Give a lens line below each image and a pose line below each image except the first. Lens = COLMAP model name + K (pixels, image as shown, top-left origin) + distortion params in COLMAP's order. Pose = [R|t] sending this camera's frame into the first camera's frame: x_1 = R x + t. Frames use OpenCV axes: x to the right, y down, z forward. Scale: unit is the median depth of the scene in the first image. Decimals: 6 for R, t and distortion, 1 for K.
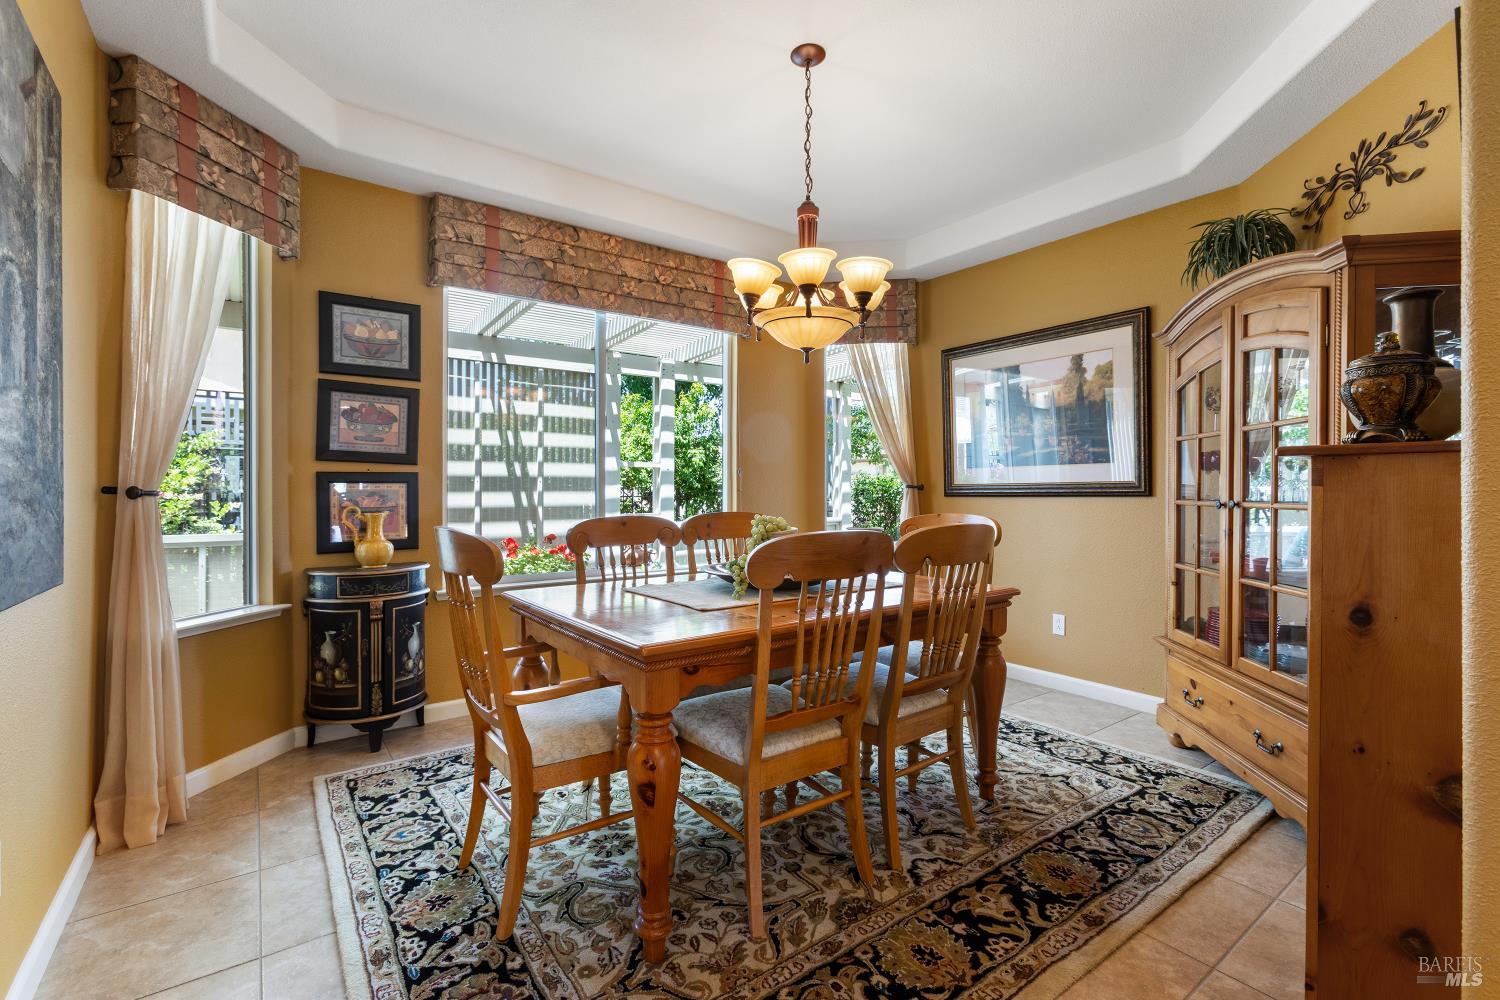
lens RADIAL K [[669.2, 0, 743.2], [0, 669.2, 499.5], [0, 0, 1]] dist [-0.006011, 0.000101]
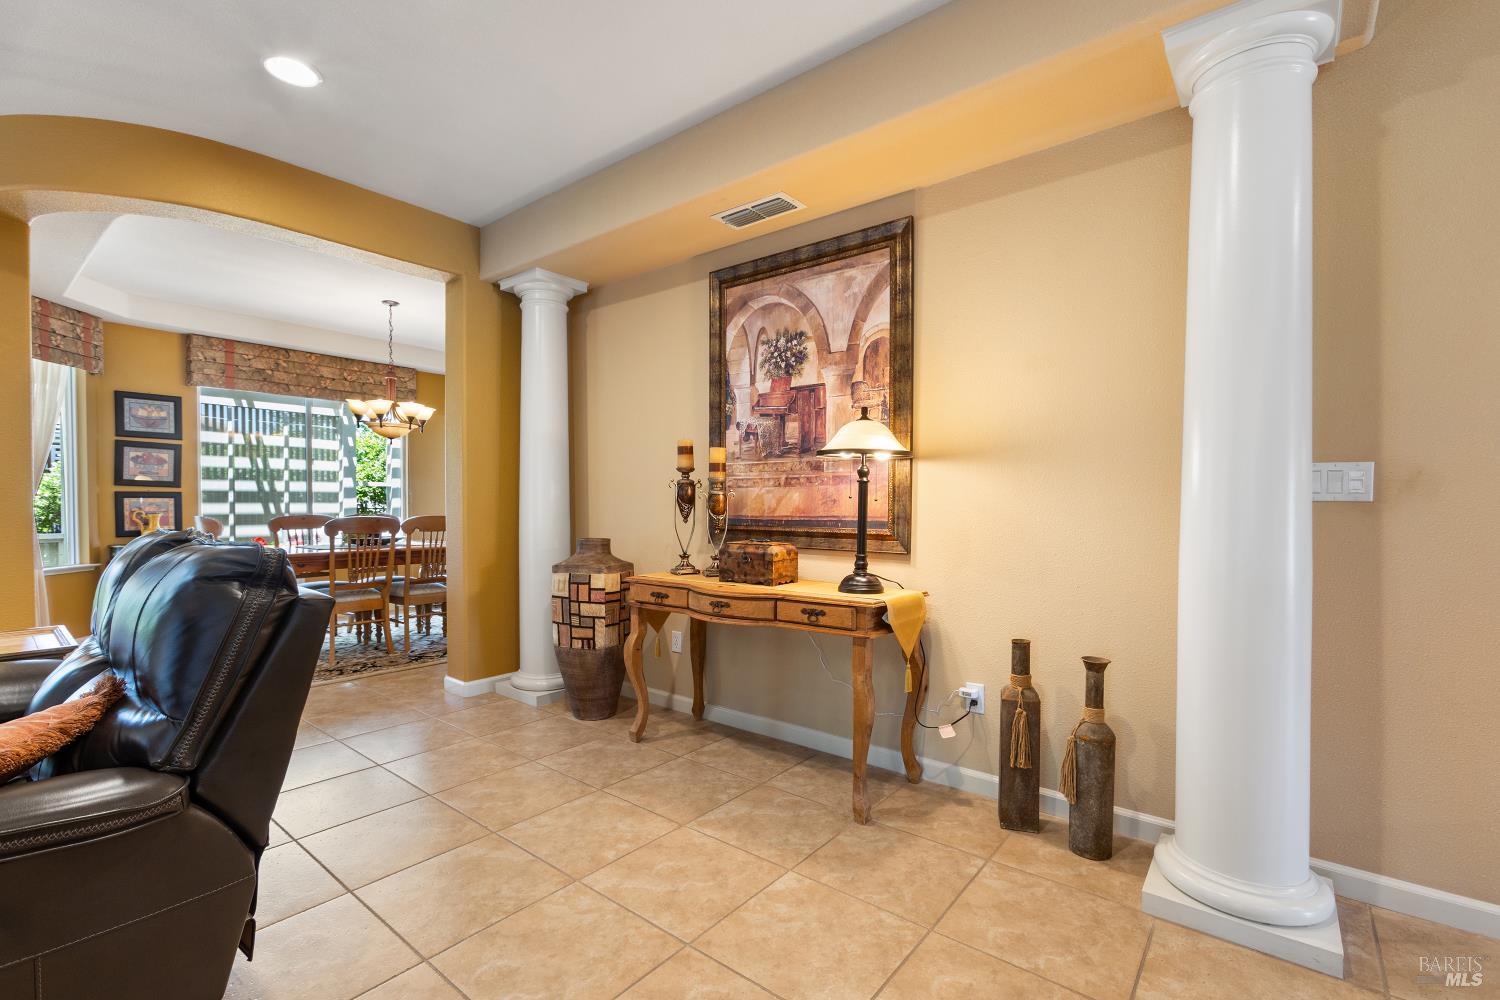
lens RADIAL K [[664.5, 0, 737.4], [0, 664.5, 525.3], [0, 0, 1]] dist [0.000395, -0.000133]
pose [[0.968929, -0.000960, 0.247335, 0.501476], [-0.003866, 0.999811, 0.019027, 0.008578], [-0.247307, -0.019392, 0.968743, -1.063651]]
